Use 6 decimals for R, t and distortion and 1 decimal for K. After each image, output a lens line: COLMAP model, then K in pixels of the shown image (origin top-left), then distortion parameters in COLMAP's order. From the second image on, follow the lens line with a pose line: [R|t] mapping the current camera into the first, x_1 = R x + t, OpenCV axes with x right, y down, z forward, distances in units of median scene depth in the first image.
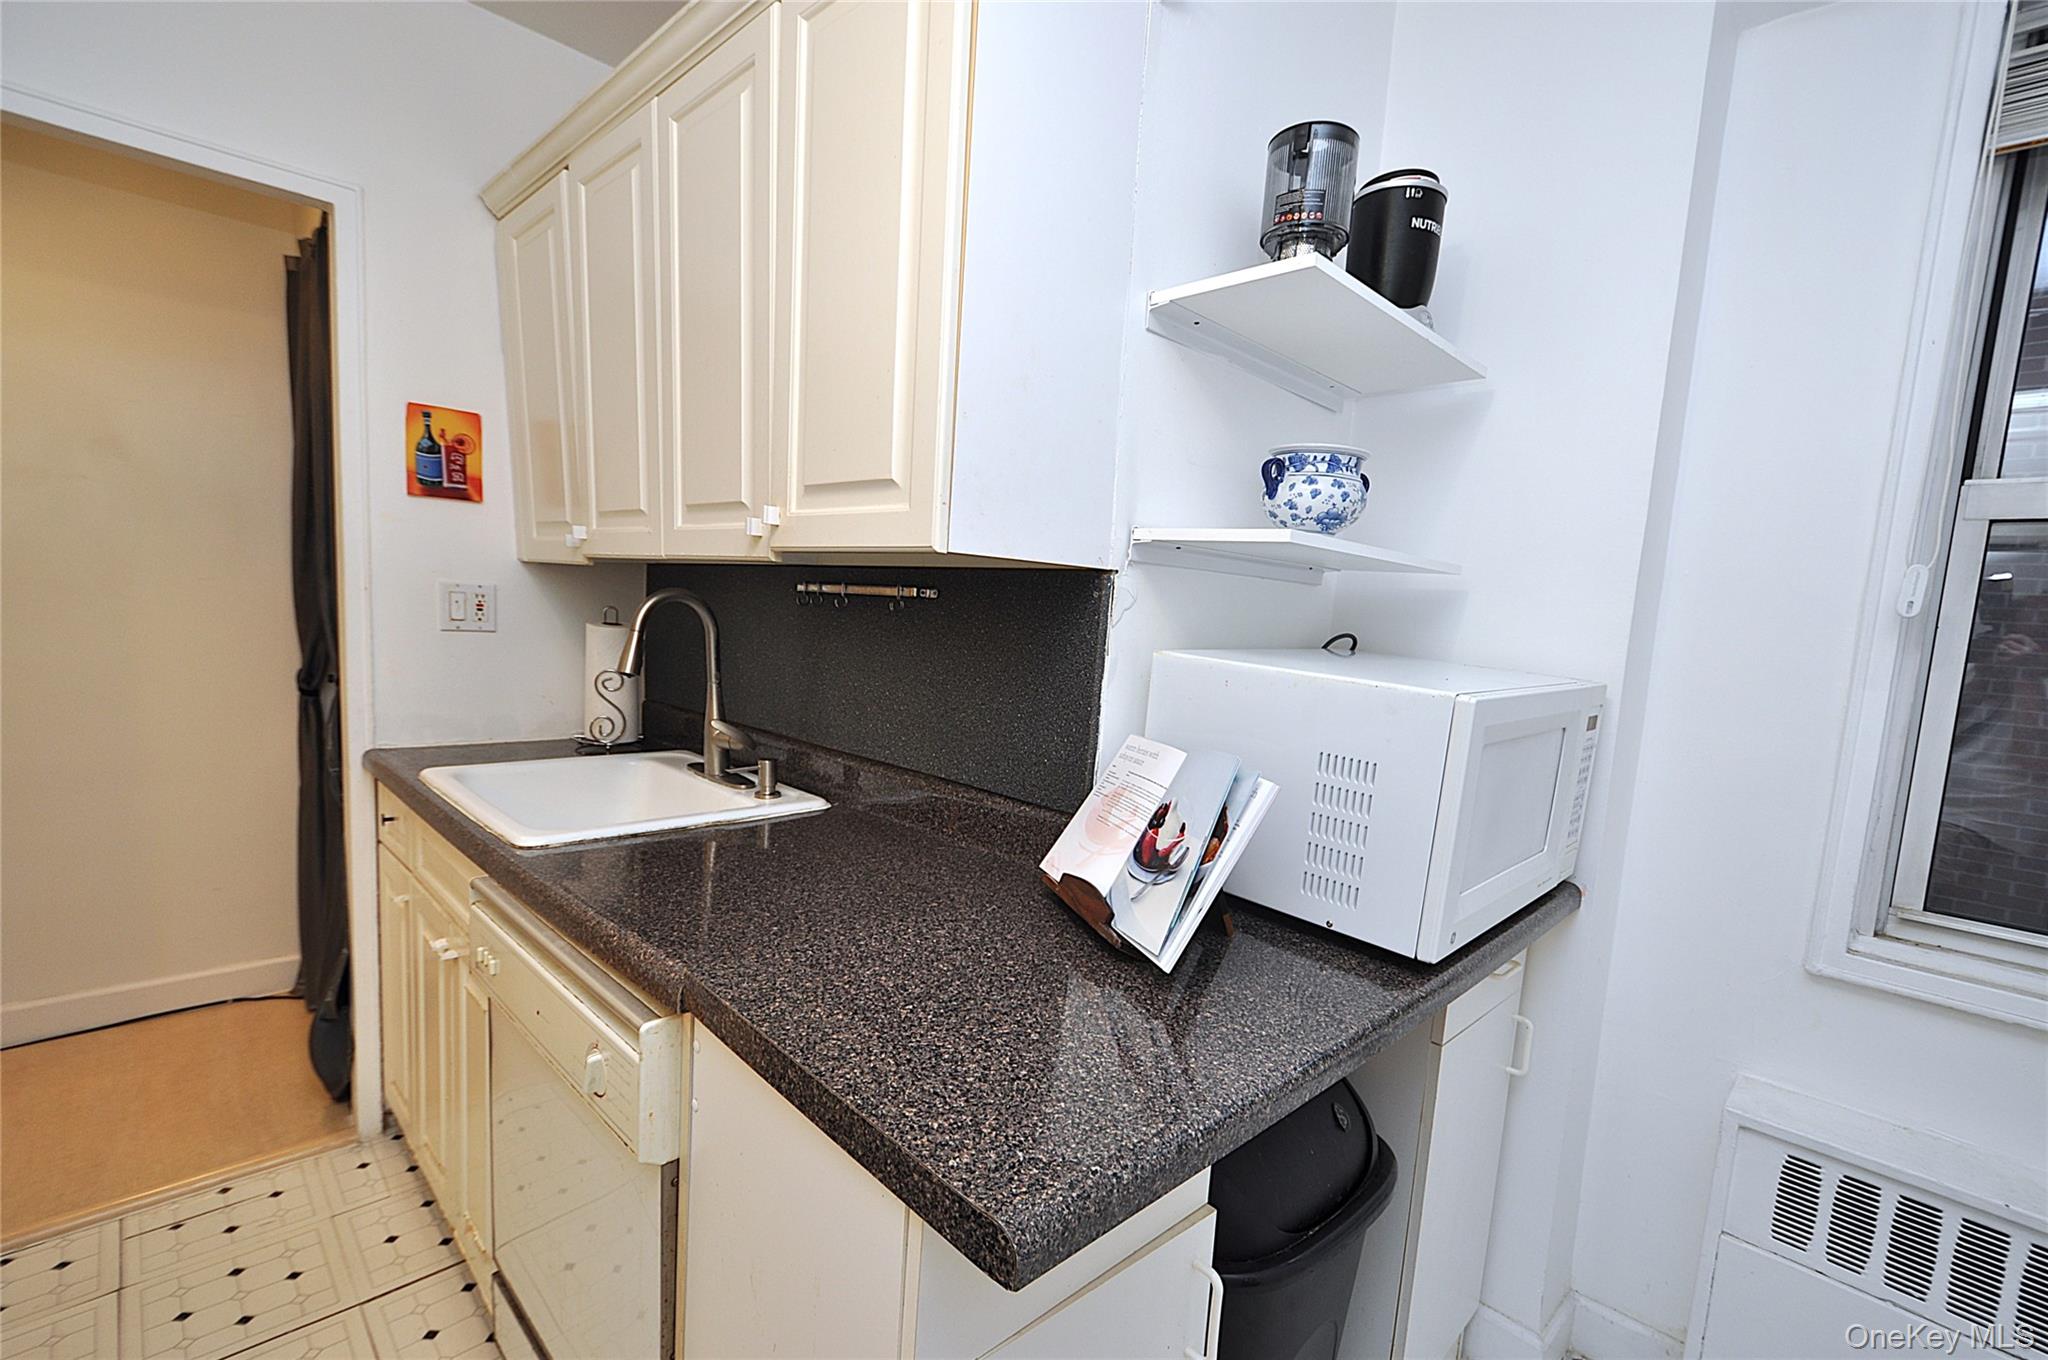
lens RADIAL K [[901.1, 0, 1017.8], [0, 901.1, 709.3], [0, 0, 1]] dist [0.004319, -0.000485]
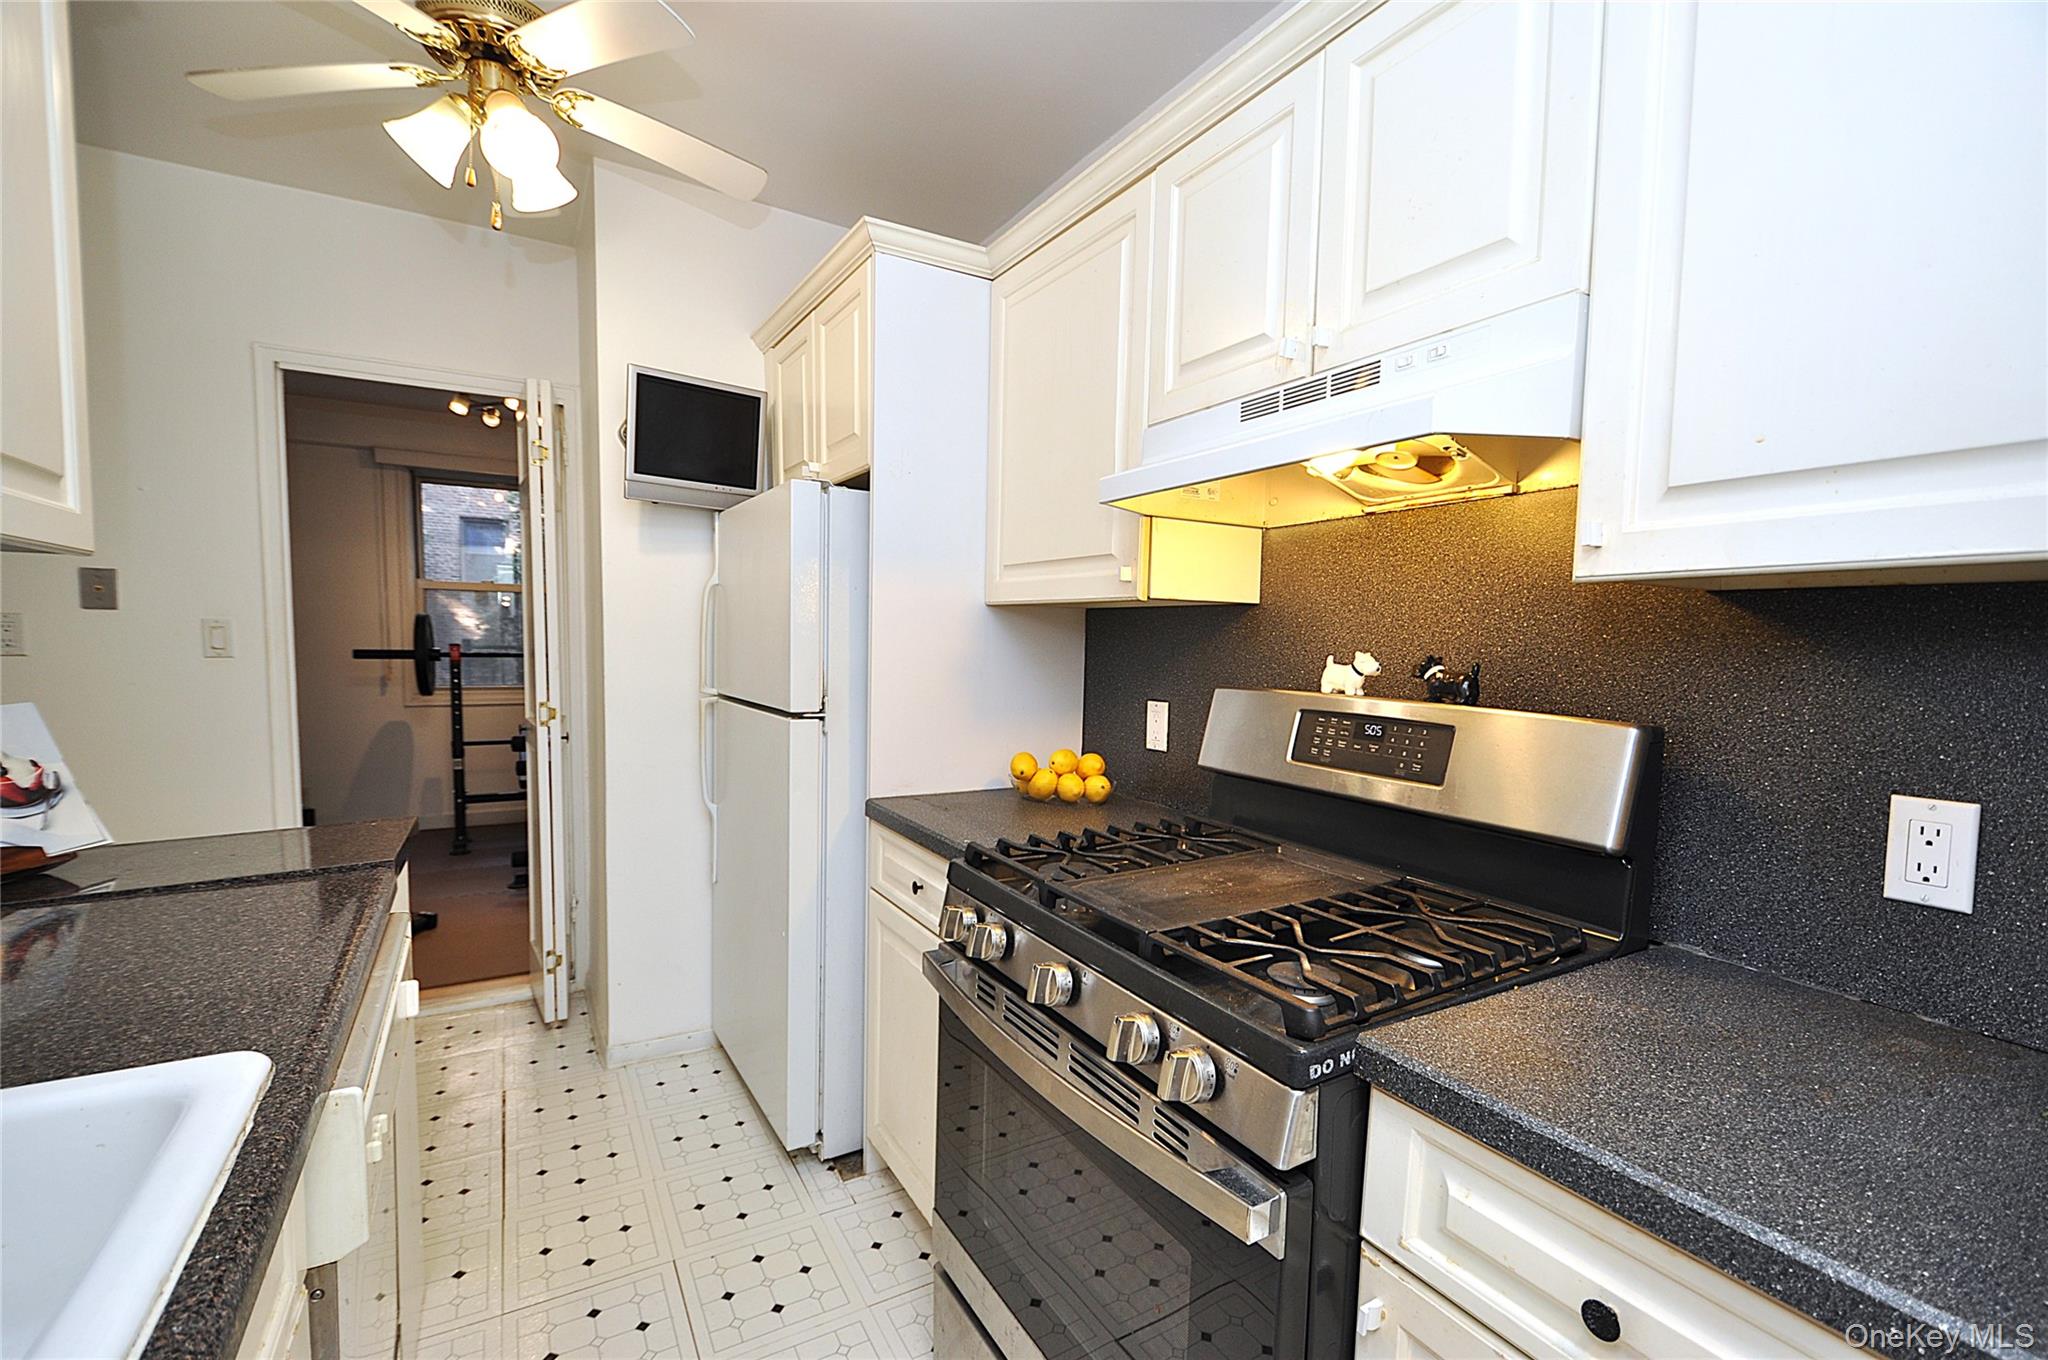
lens RADIAL K [[883.7, 0, 1024.7], [0, 883.7, 708.6], [0, 0, 1]] dist [0.009941, -0.010549]
pose [[-0.965070, -0.103023, 0.240886, -1.117678], [-0.054119, 0.978001, 0.201457, -0.208729], [-0.256341, 0.181383, -0.949415, 1.352192]]
